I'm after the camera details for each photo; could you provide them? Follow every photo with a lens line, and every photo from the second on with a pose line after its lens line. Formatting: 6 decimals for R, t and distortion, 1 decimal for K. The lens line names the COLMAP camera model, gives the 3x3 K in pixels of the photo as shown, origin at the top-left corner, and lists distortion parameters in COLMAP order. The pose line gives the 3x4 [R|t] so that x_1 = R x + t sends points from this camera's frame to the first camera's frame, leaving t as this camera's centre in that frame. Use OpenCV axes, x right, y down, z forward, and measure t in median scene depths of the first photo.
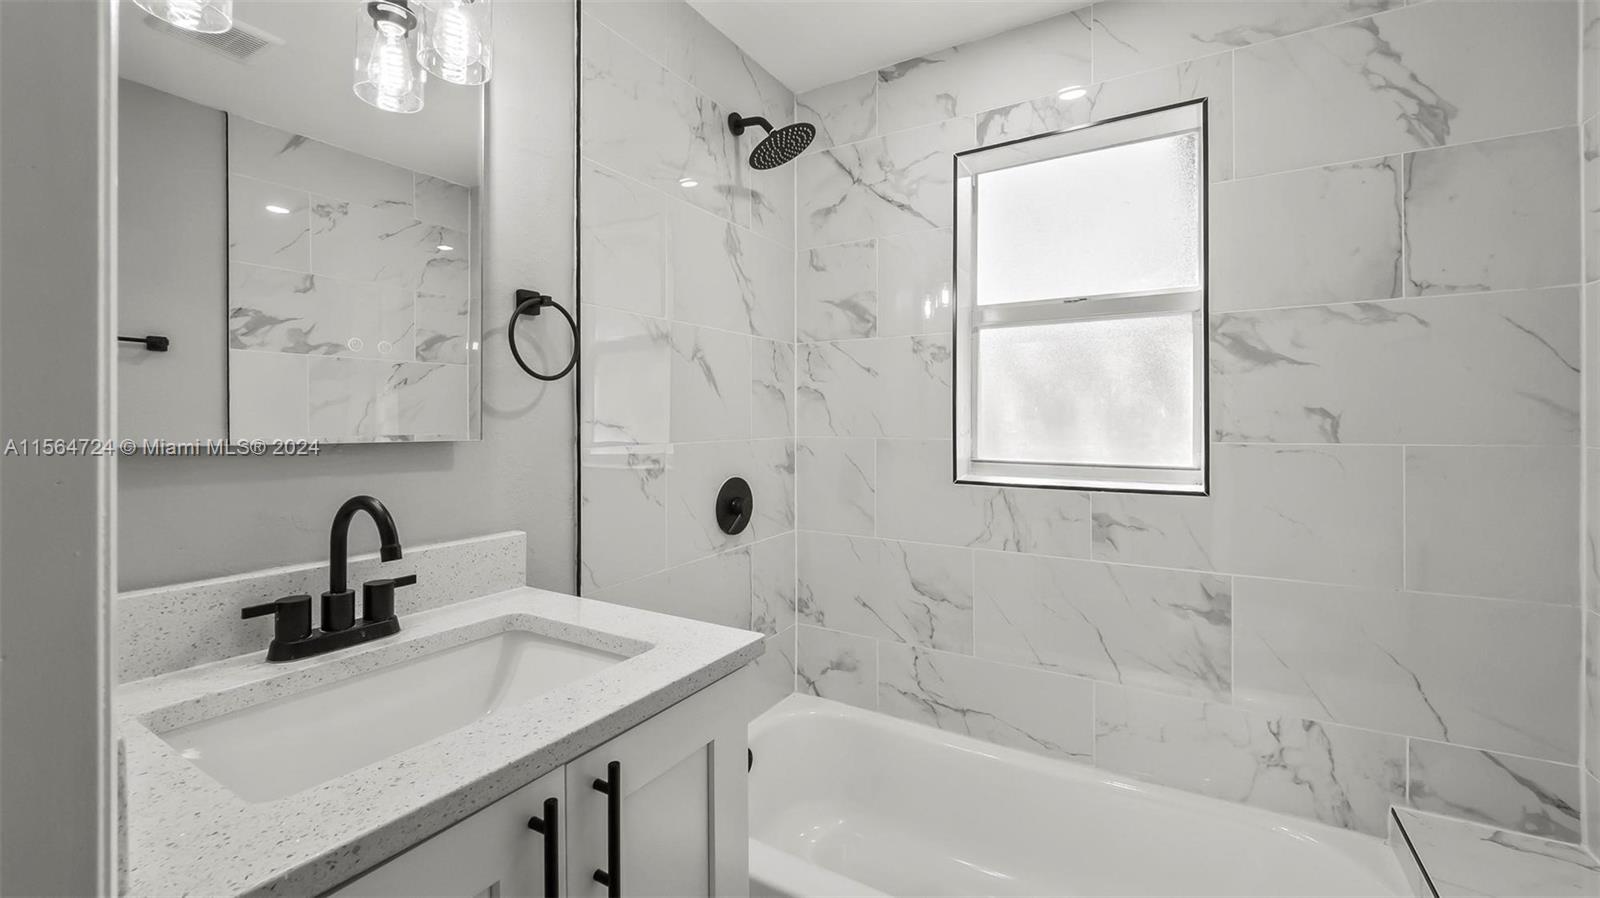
lens RADIAL K [[629.4, 0, 814.8], [0, 629.4, 423.8], [0, 0, 1]] dist [0.006914, -0.004060]
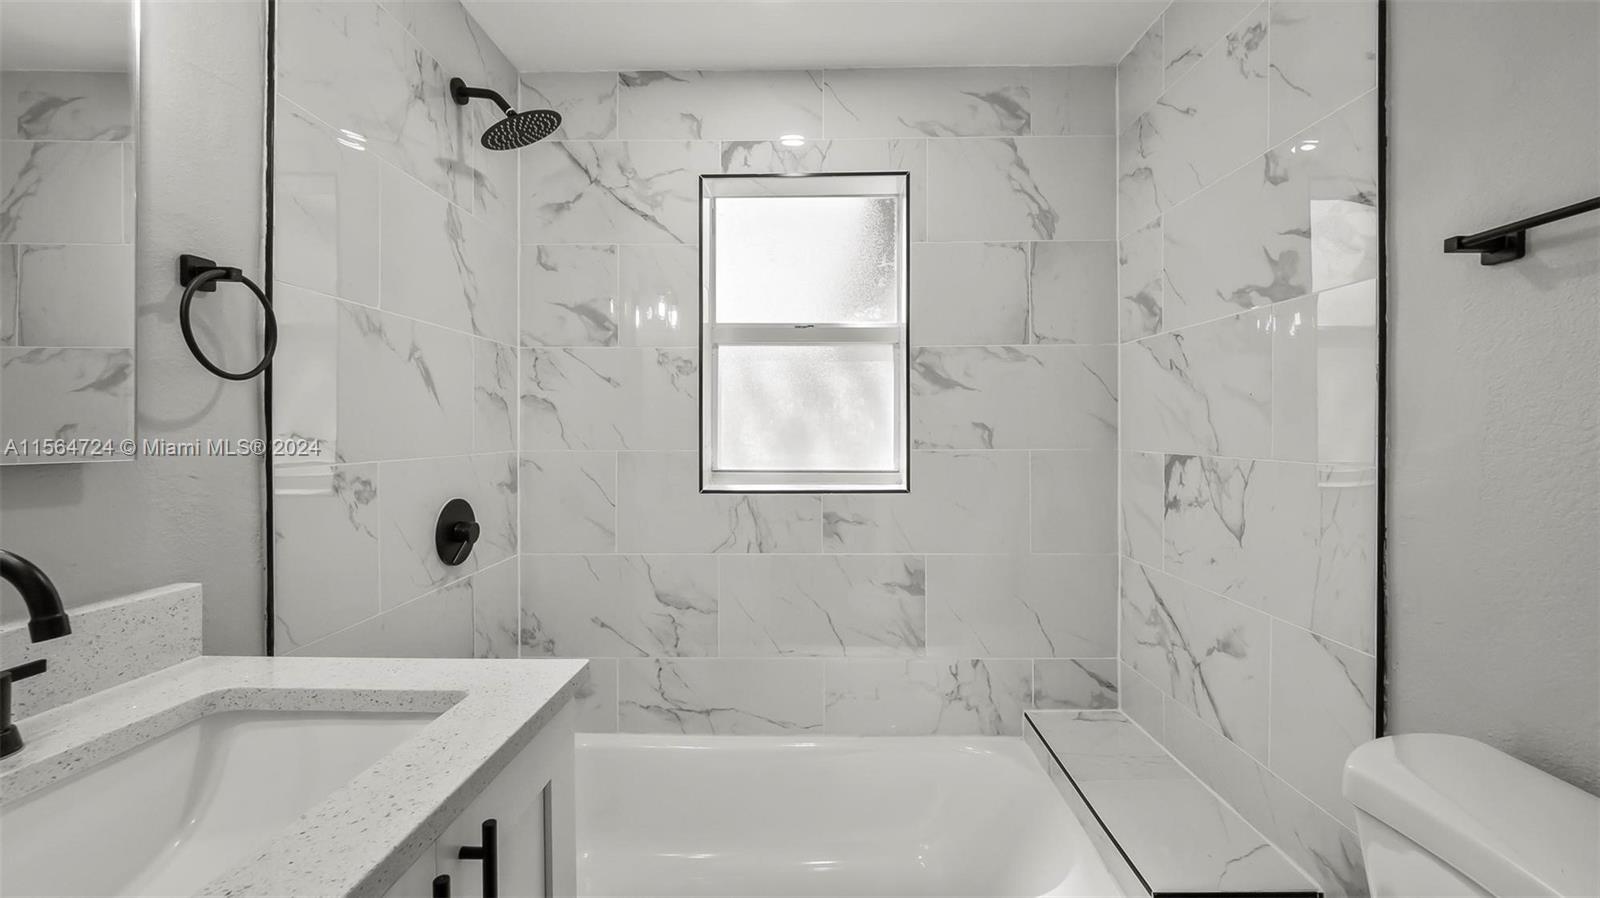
lens RADIAL K [[629.4, 0, 814.3], [0, 629.4, 434.5], [0, 0, 1]] dist [0.006914, -0.004060]
pose [[0.878208, -0.001807, 0.478275, -0.133124], [0.002394, 0.999997, -0.000619, -0.000725], [-0.478272, 0.001689, 0.878210, 0.002958]]
